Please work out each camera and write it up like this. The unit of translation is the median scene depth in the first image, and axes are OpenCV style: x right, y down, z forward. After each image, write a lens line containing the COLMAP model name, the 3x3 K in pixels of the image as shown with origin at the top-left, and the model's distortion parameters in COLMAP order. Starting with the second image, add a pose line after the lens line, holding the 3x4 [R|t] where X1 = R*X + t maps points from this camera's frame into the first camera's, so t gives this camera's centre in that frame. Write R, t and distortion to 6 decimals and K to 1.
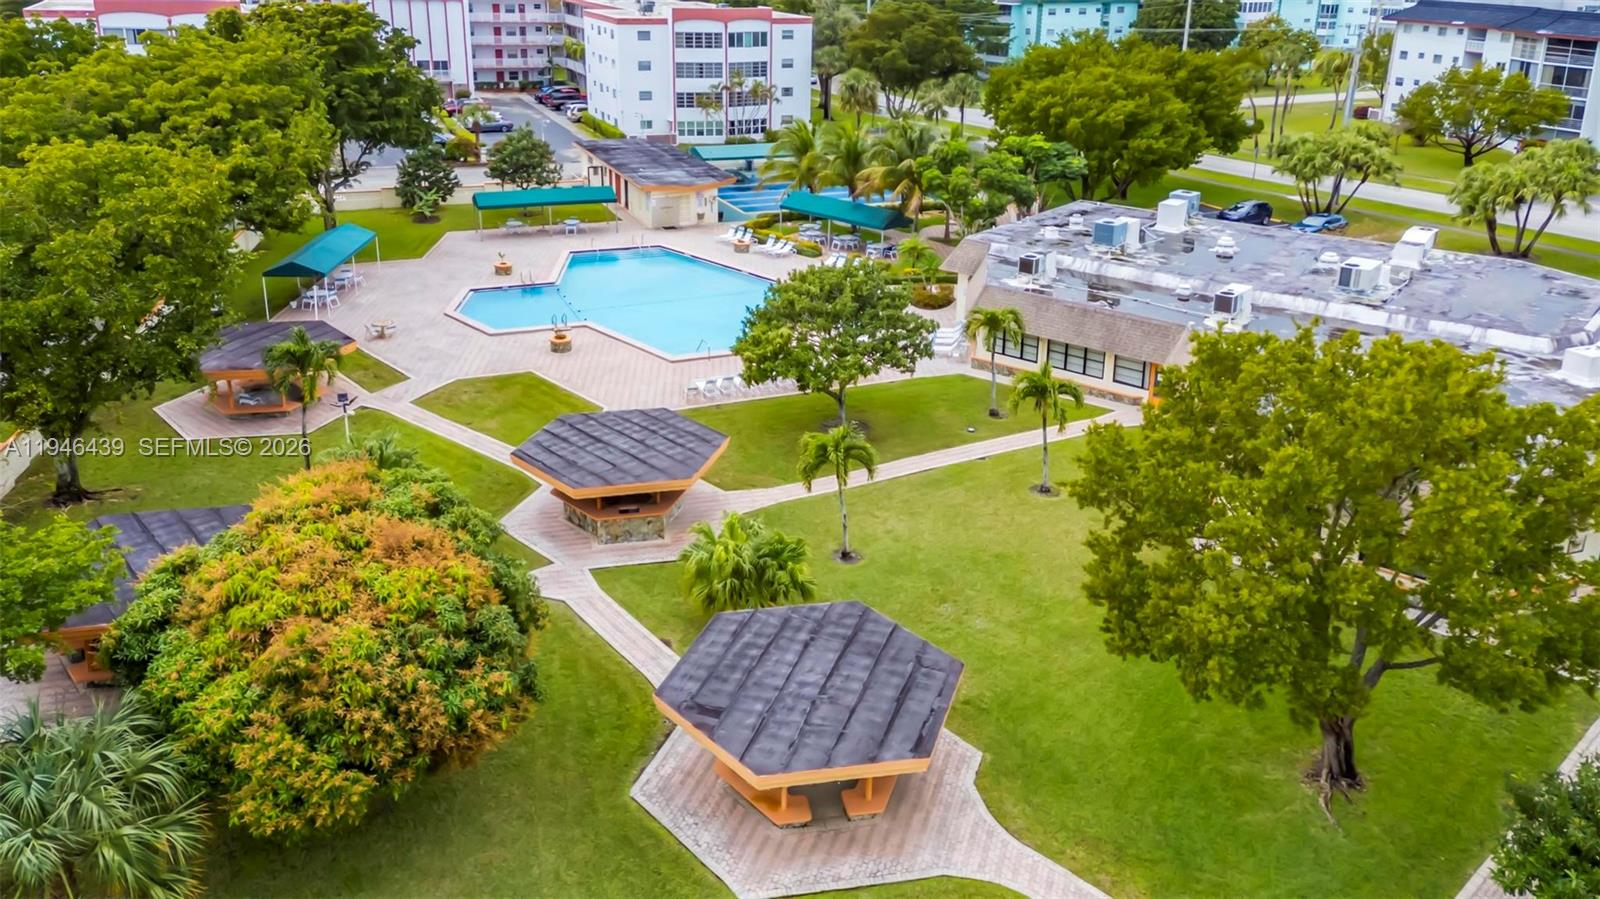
lens RADIAL K [[1265.3, 0, 871.4], [0, 1265.3, 447.6], [0, 0, 1]] dist [0.134668, -0.105923]
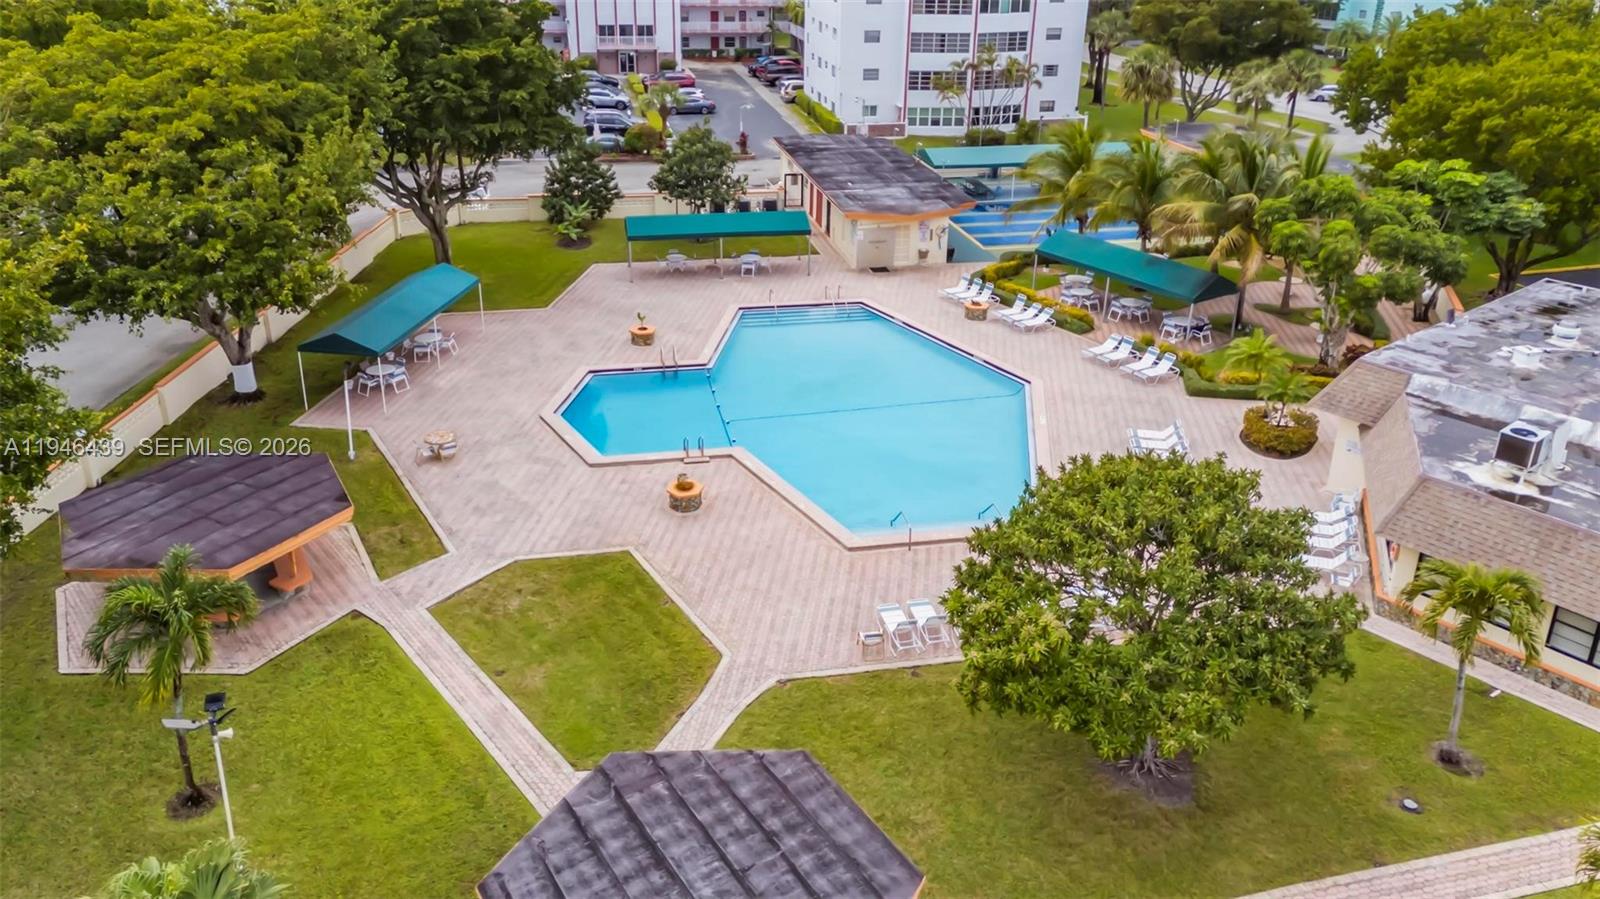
lens RADIAL K [[1265.3, 0, 871.4], [0, 1265.3, 447.6], [0, 0, 1]] dist [0.134668, -0.105923]
pose [[0.982898, 0.070841, -0.169980, -0.031033], [-0.065208, 0.997129, 0.038498, -0.093727], [0.172219, -0.026756, 0.984695, 0.268452]]
